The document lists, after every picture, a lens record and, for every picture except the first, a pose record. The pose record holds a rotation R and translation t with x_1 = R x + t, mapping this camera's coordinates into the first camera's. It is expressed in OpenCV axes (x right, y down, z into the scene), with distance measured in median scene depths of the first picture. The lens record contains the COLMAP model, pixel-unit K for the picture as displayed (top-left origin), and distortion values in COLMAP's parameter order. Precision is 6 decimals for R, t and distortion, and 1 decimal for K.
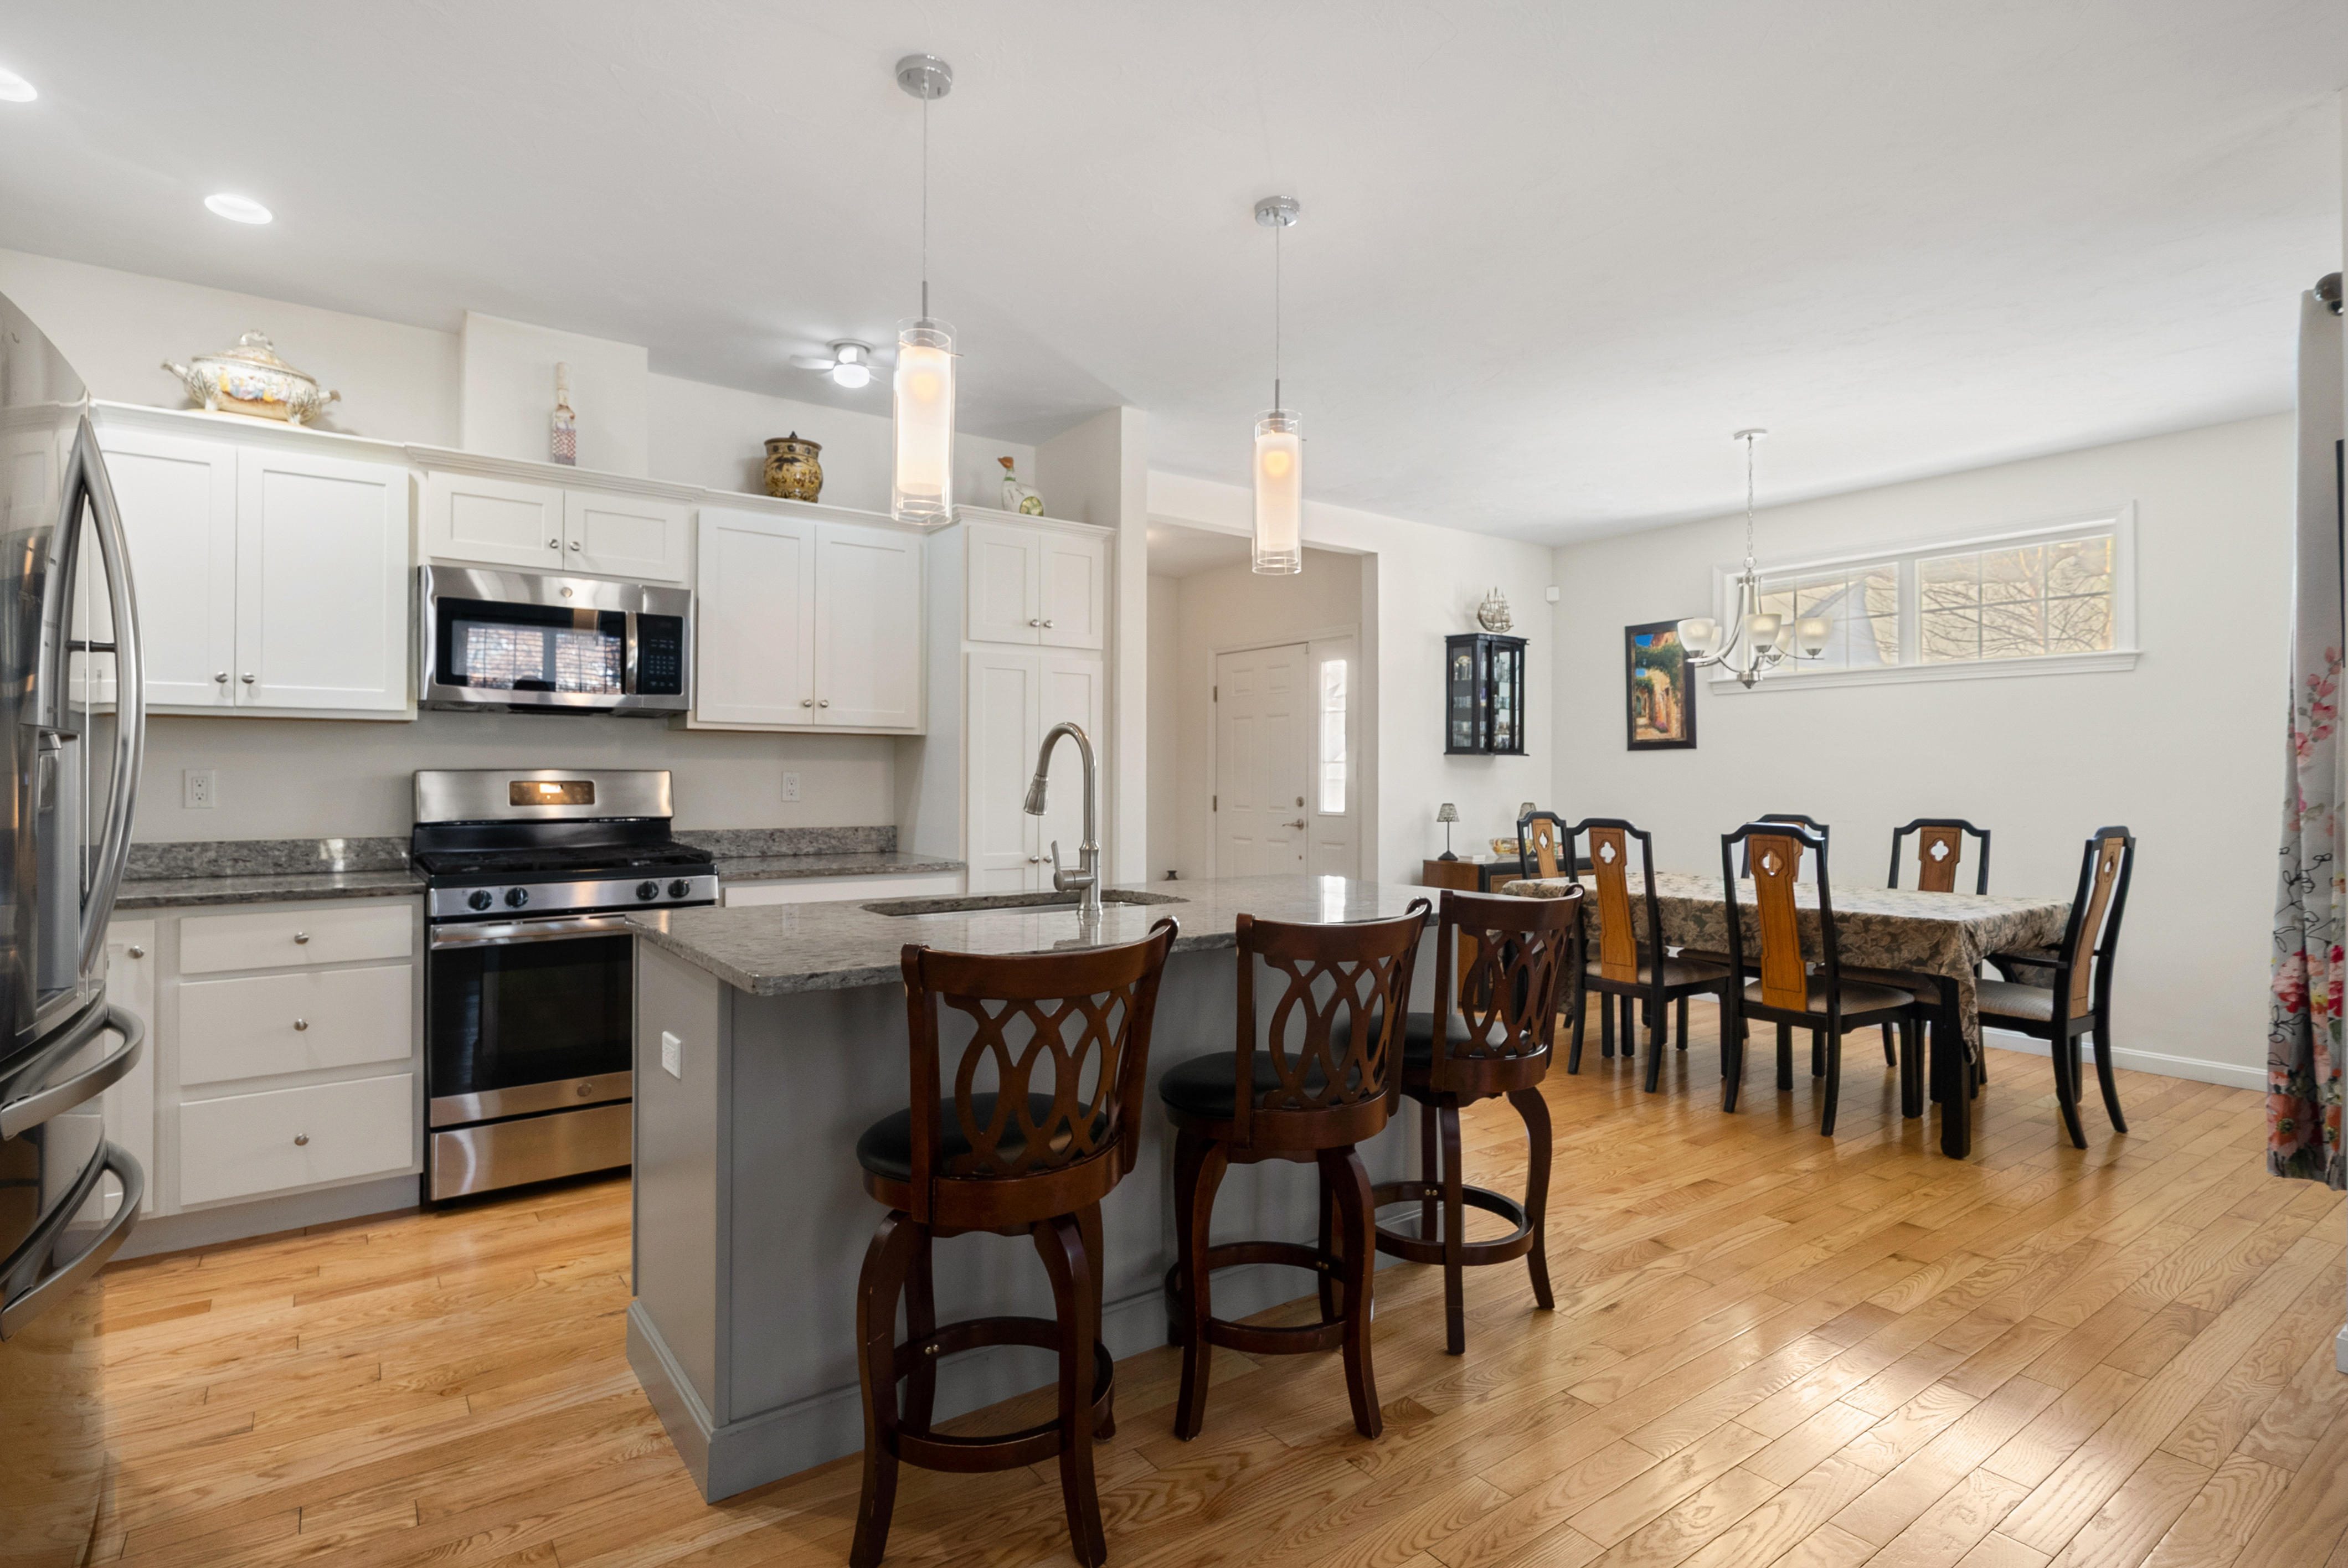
lens RADIAL K [[1176.2, 0, 1173.3], [0, 1176.2, 766.4], [0, 0, 1]] dist [0.002887, 0.001105]
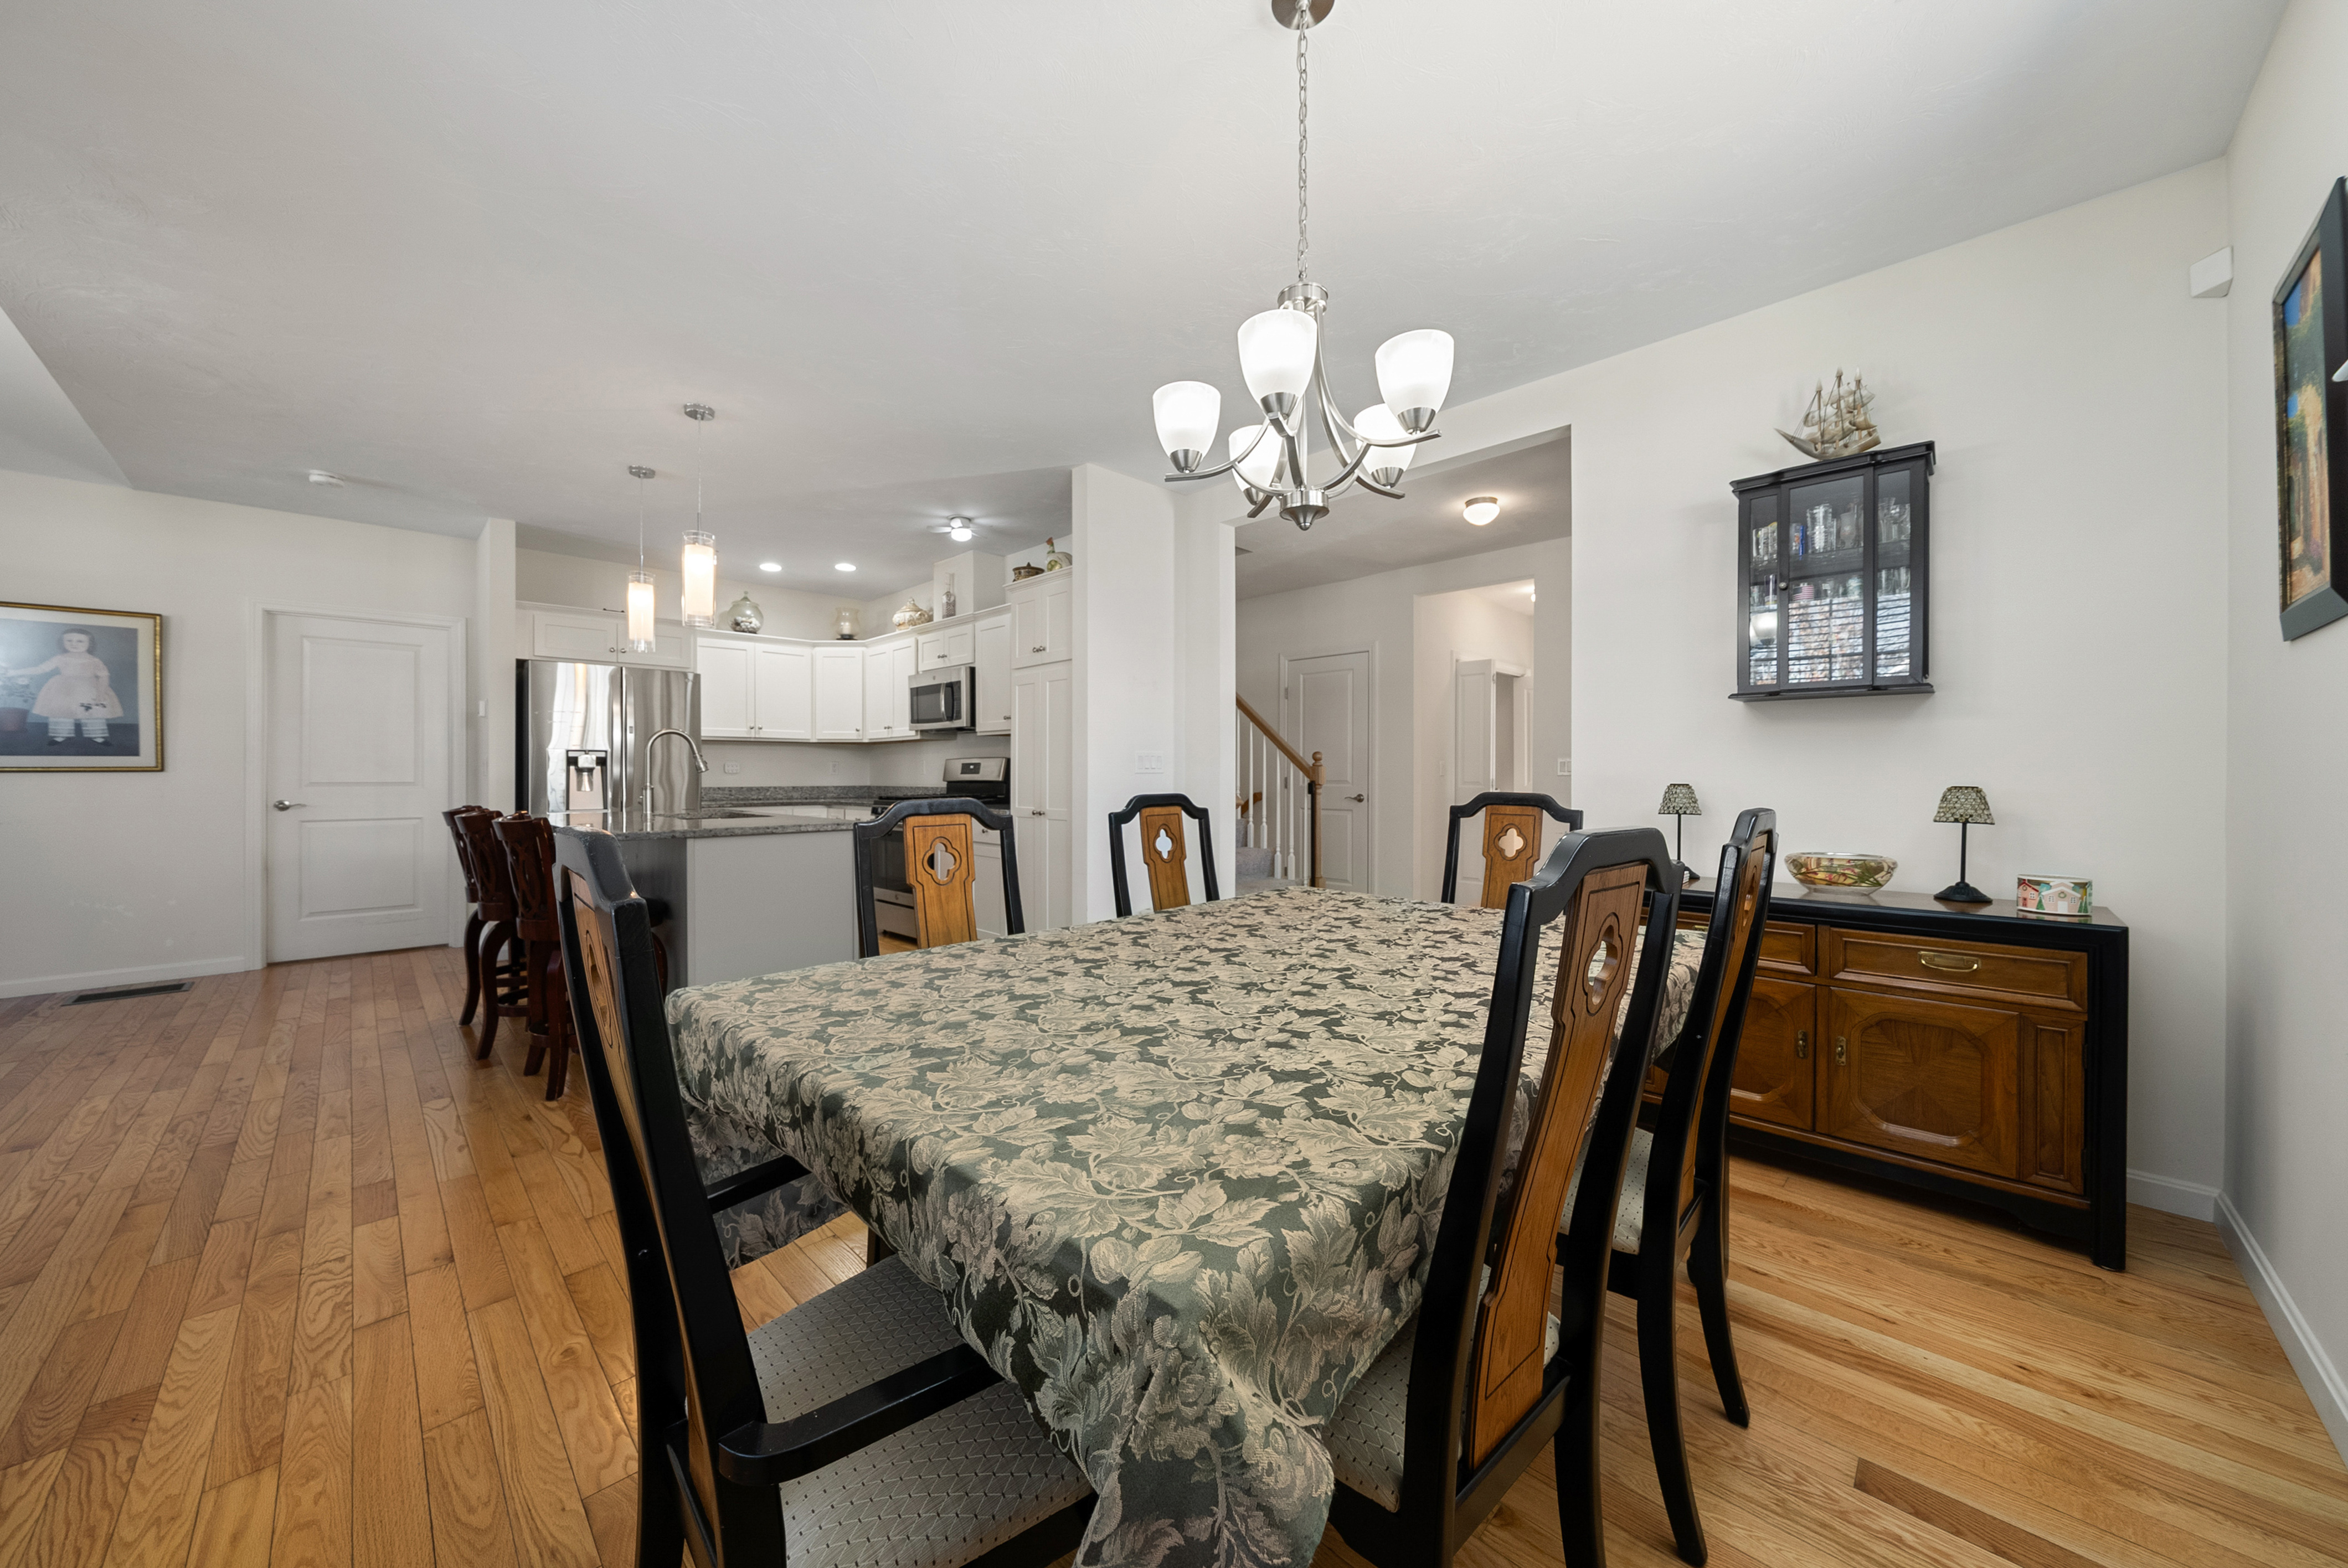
lens RADIAL K [[817.9, 0, 1165.5], [0, 817.9, 775.6], [0, 0, 1]] dist [-0.001561, -0.000149]
pose [[0.151957, -0.002992, -0.988383, 0.900753], [0.010284, 0.999946, -0.001446, 0.036432], [0.988334, -0.009945, 0.151979, 0.995401]]
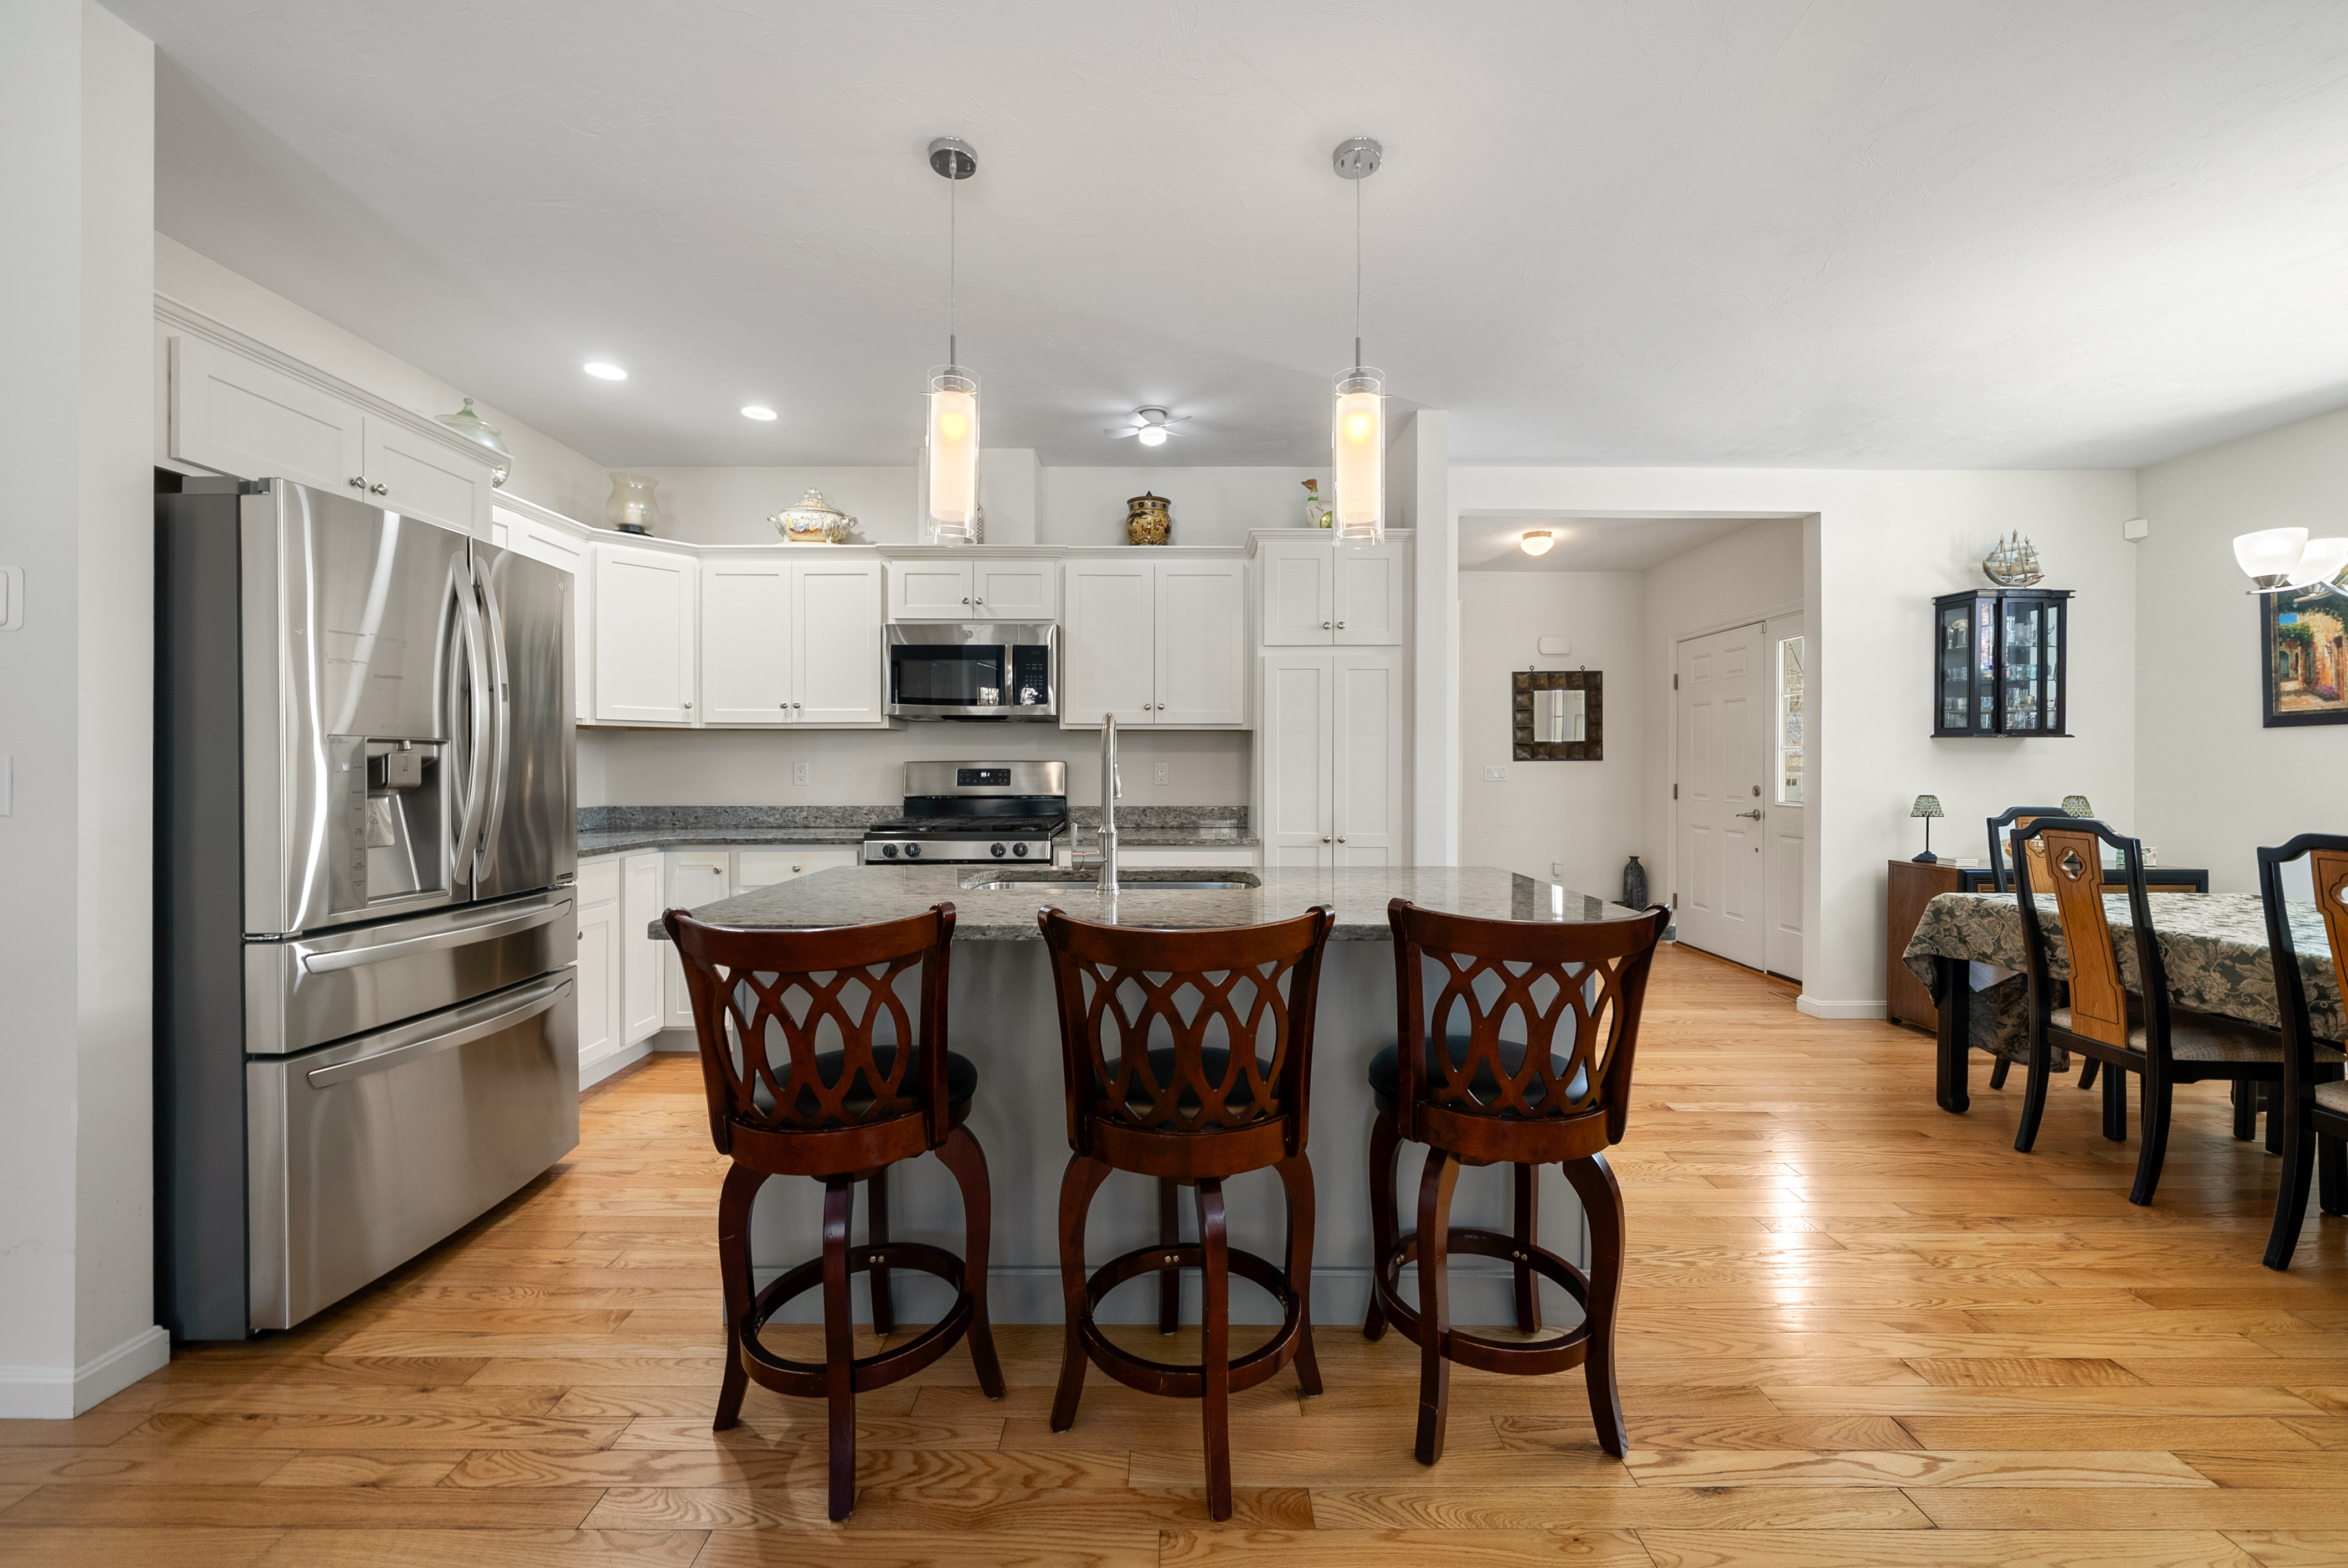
lens RADIAL K [[912.3, 0, 1171.3], [0, 912.3, 769.0], [0, 0, 1]] dist [-0.001161, -0.000204]
pose [[0.806628, -0.000703, -0.591059, 0.268925], [0.007329, 0.999934, 0.008812, 0.004196], [0.591014, -0.011440, 0.806581, 0.219581]]
